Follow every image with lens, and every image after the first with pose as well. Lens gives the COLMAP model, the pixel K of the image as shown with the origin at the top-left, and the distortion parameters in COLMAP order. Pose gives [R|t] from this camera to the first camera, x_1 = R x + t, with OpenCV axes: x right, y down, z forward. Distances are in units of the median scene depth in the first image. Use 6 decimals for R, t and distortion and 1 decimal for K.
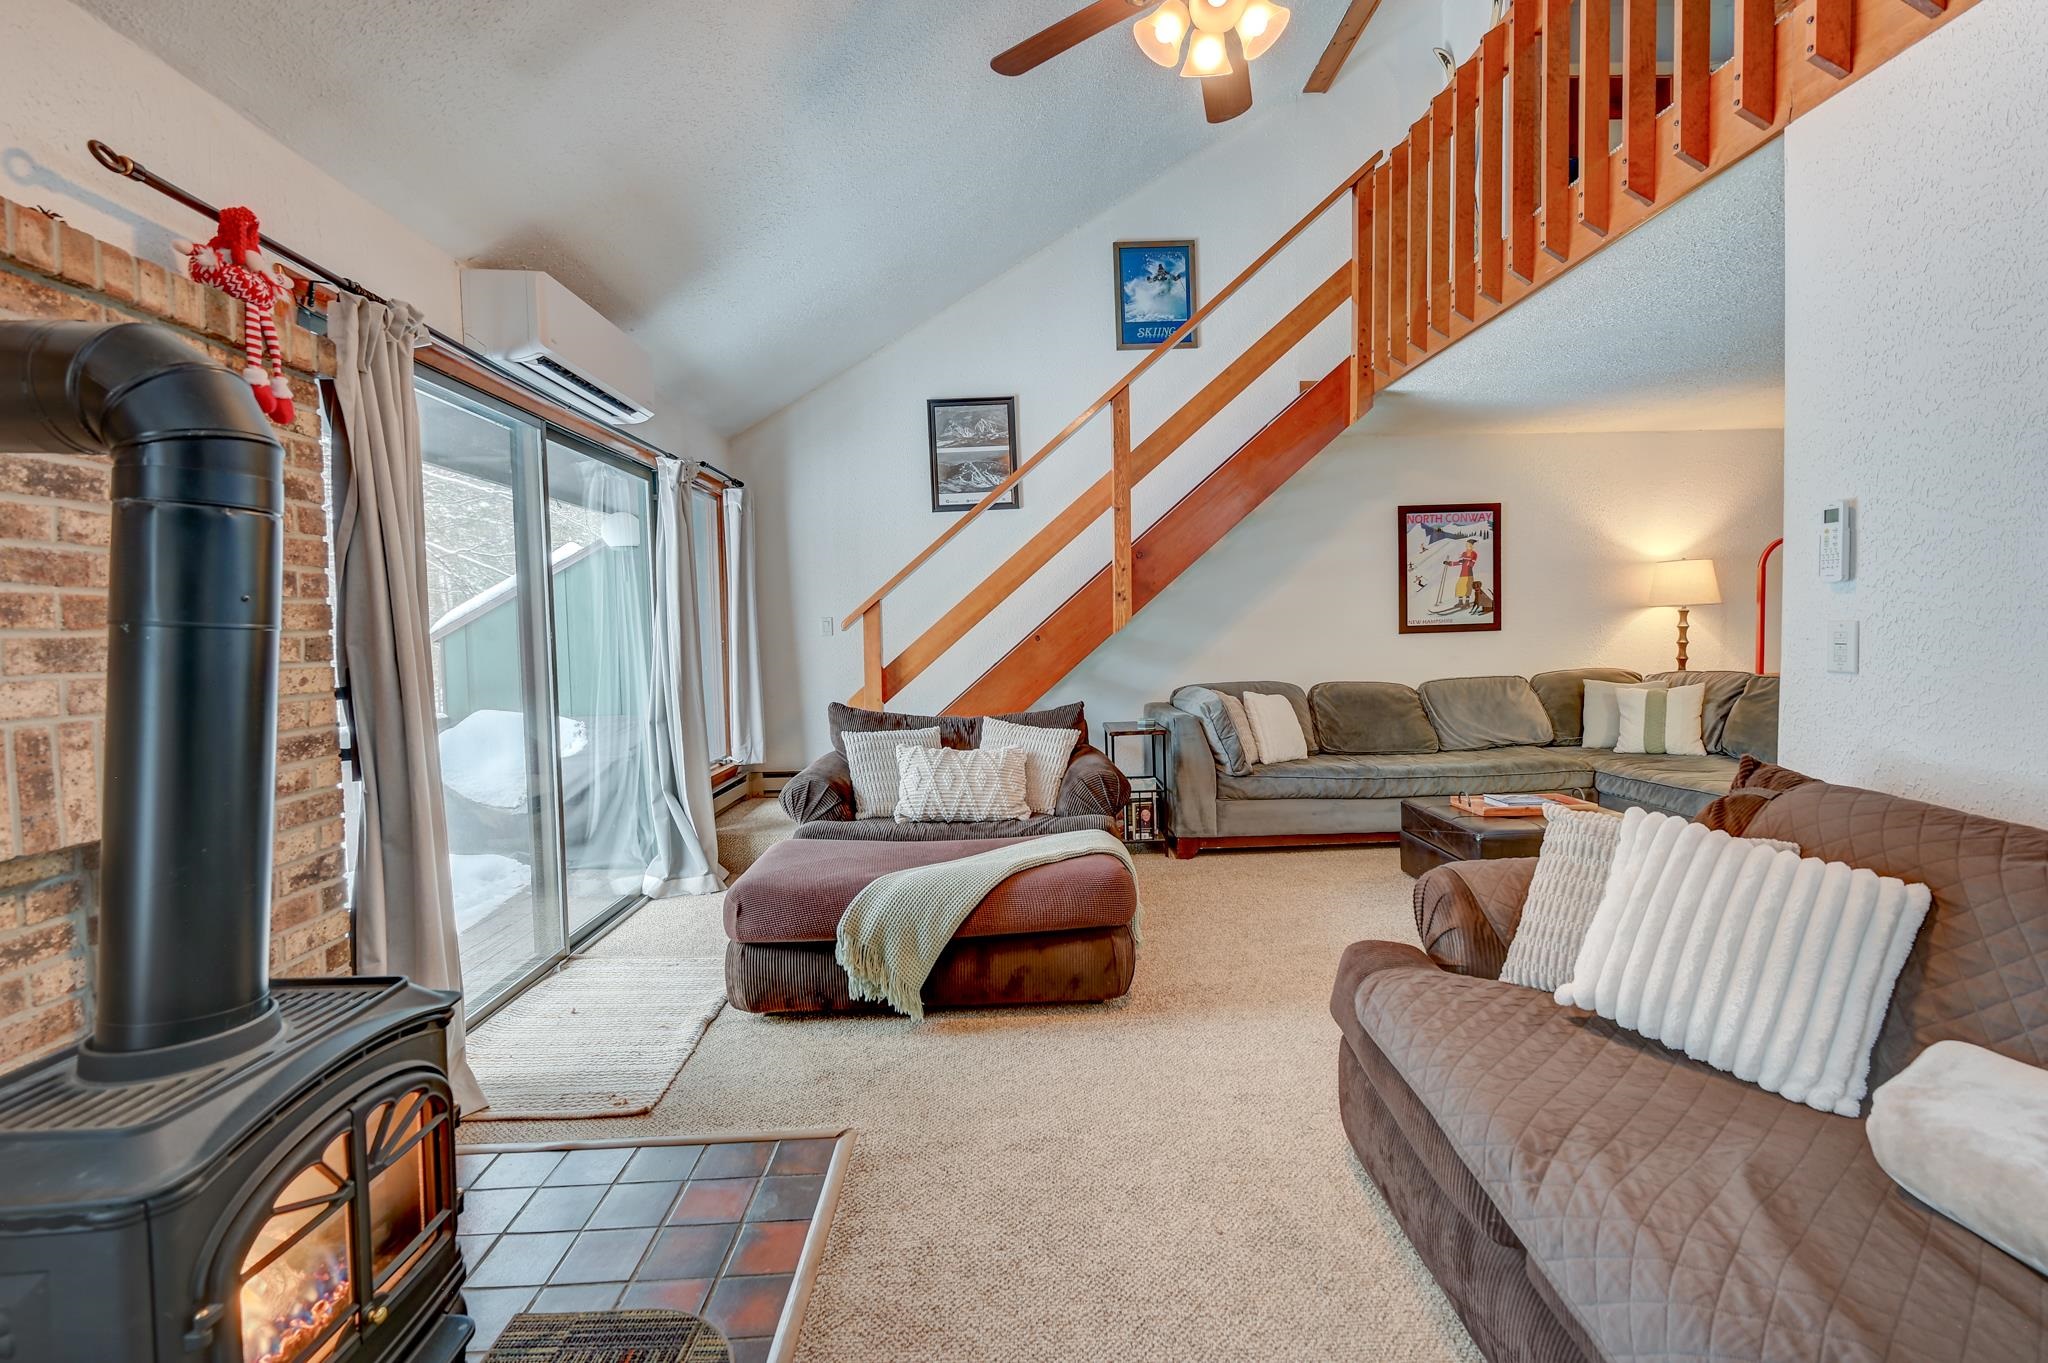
lens RADIAL K [[922.3, 0, 1042.9], [0, 922.3, 672.7], [0, 0, 1]] dist [0.001473, 0.000515]
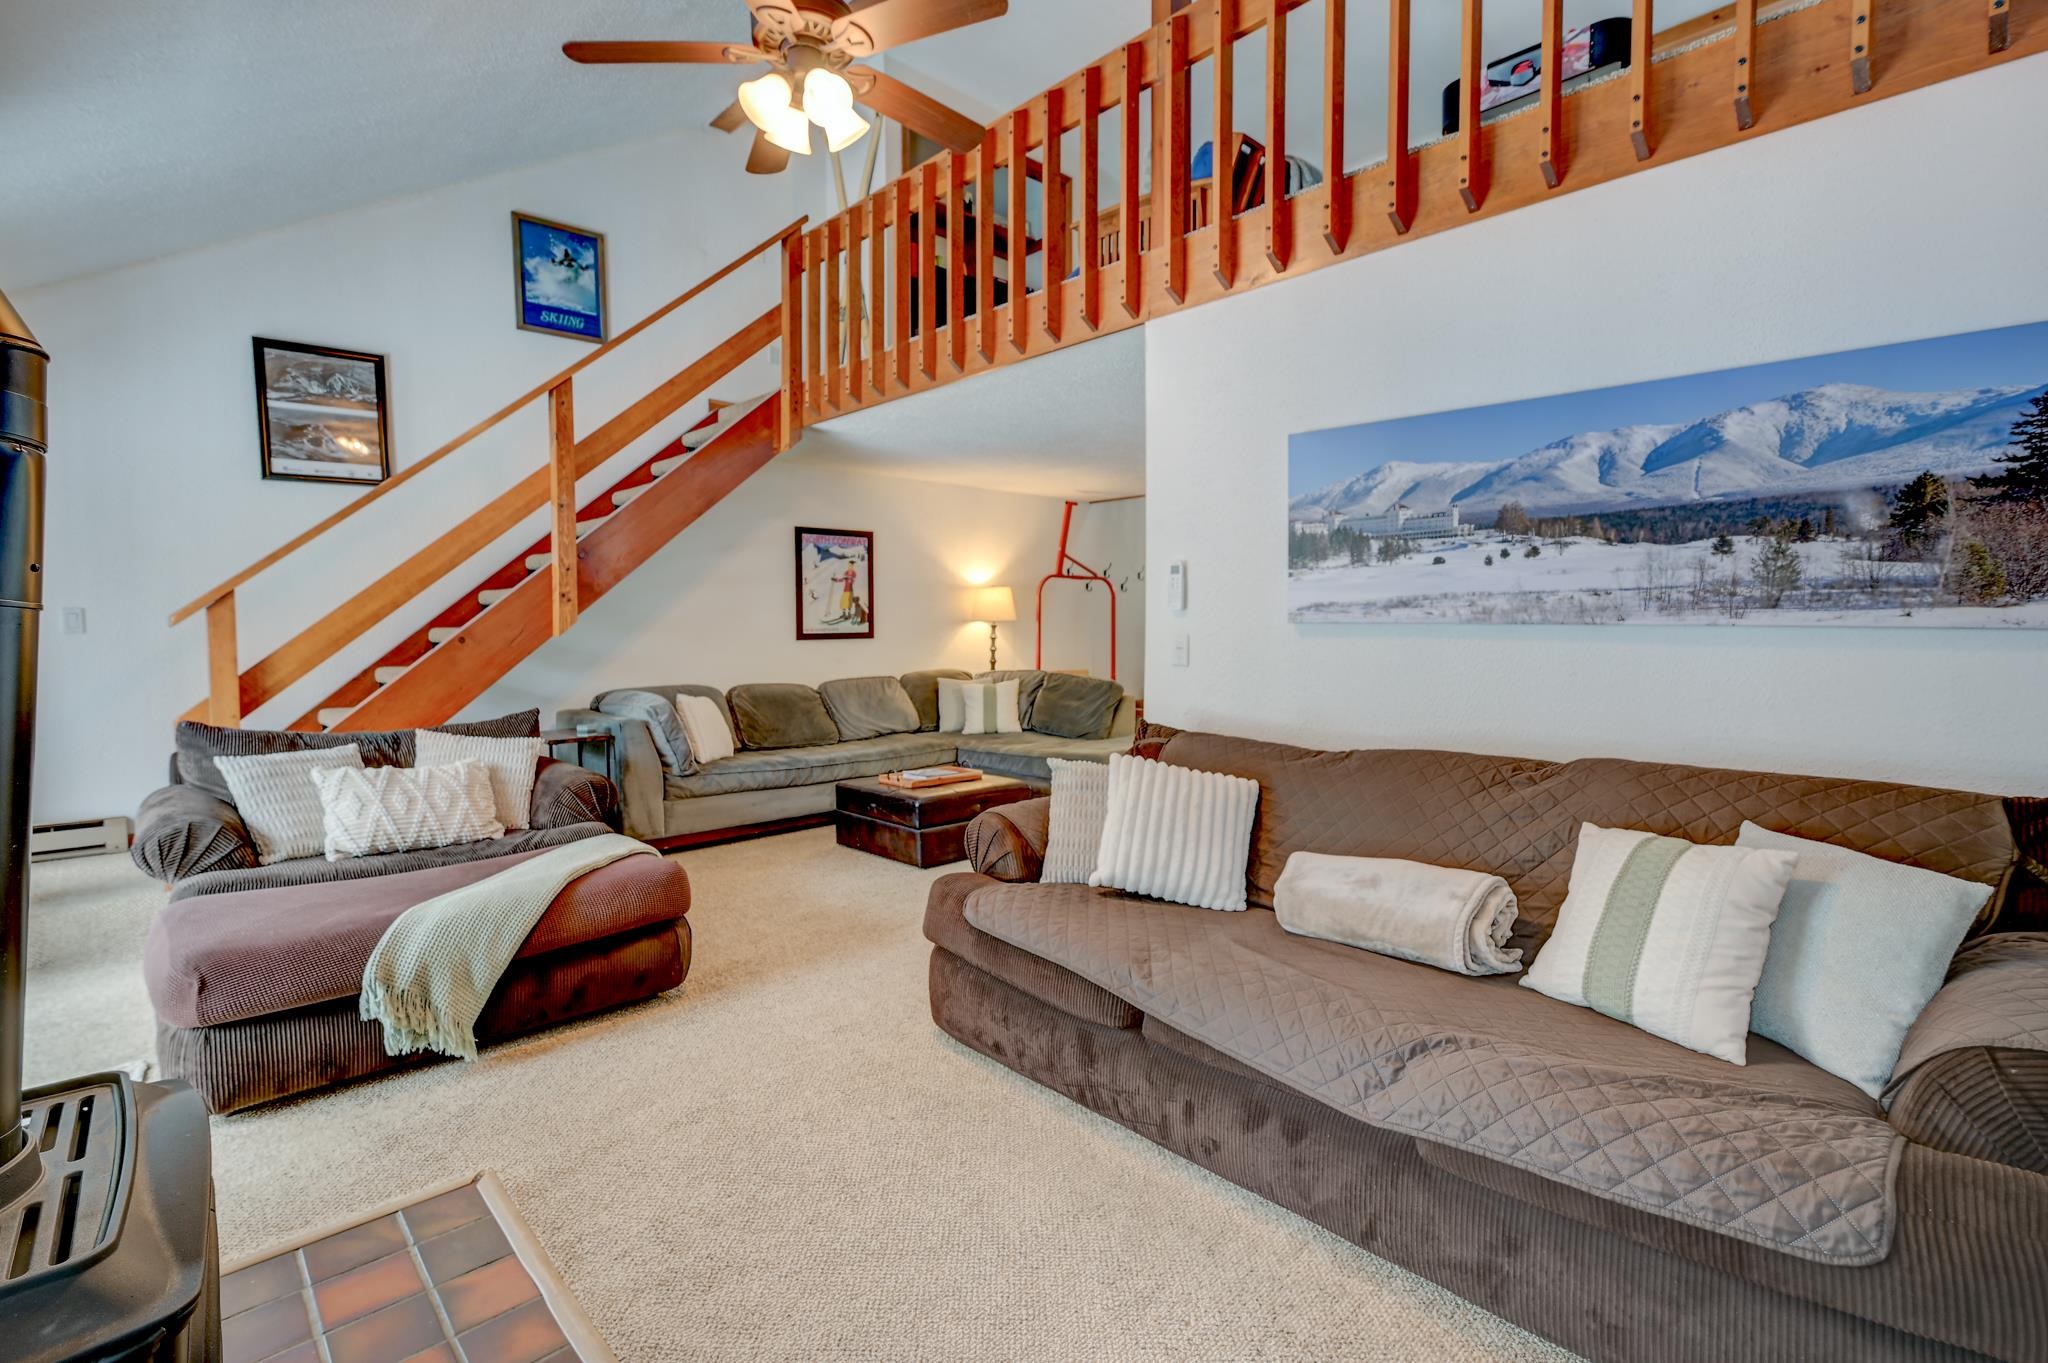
lens RADIAL K [[922.3, 0, 1009.1], [0, 922.3, 674.3], [0, 0, 1]] dist [0.001473, 0.000515]
pose [[0.758798, -0.012732, 0.651202, -0.180115], [0.016934, 0.999857, -0.000183, 0.004593], [-0.651106, 0.011166, 0.758904, -0.018656]]
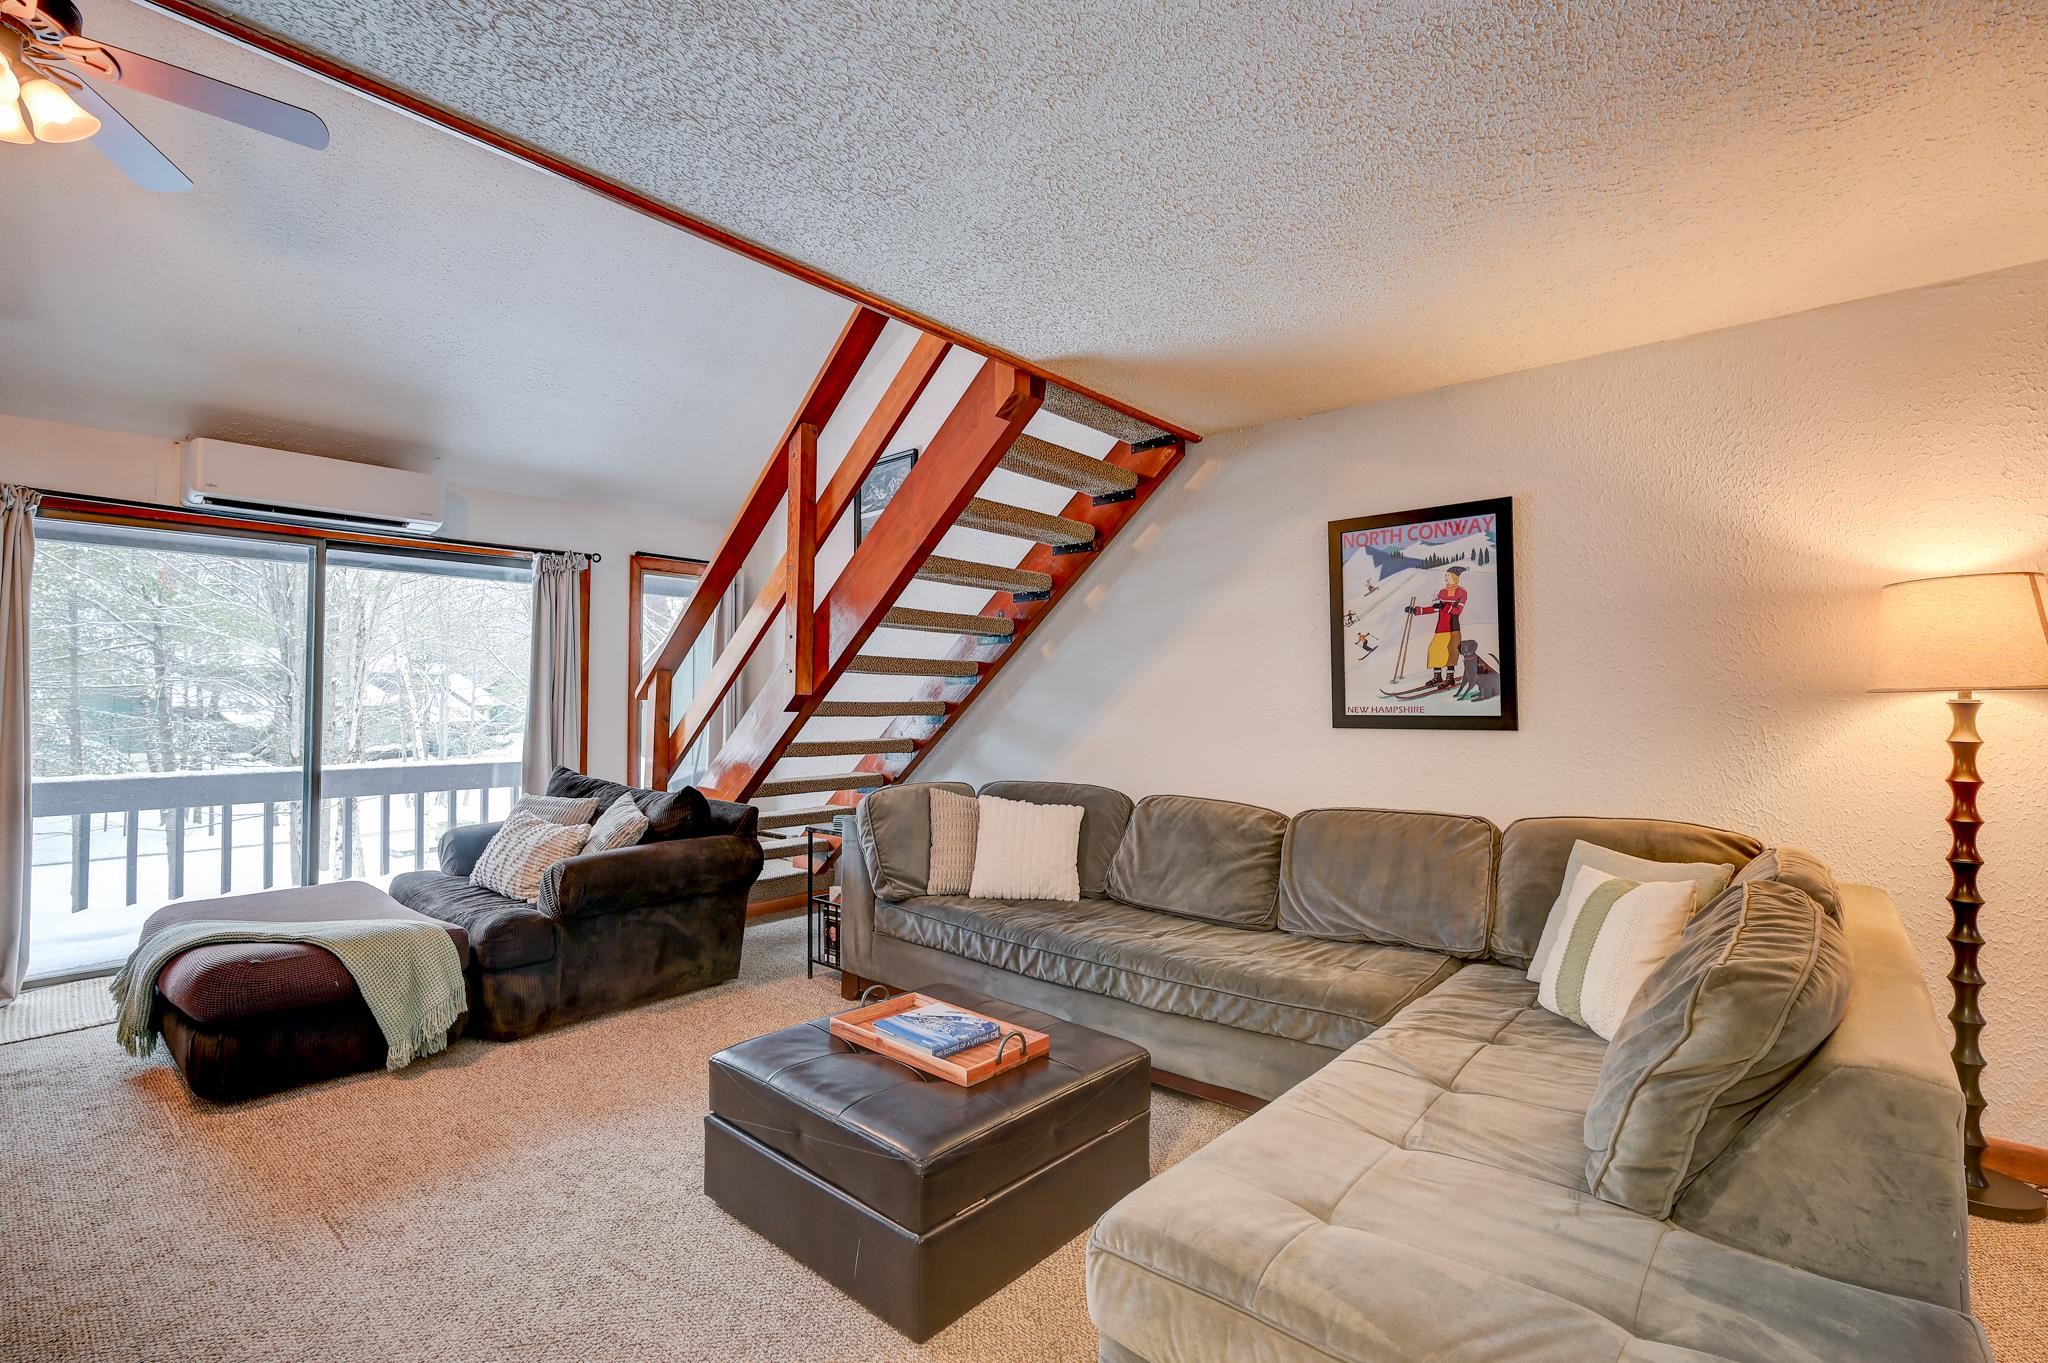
lens RADIAL K [[922.3, 0, 1030.7], [0, 922.3, 675.1], [0, 0, 1]] dist [0.001473, 0.000515]
pose [[0.723138, 0.006660, -0.690672, 0.815677], [-0.052118, 0.997629, -0.044948, -0.047865], [0.688735, 0.068501, 0.721770, 0.511586]]
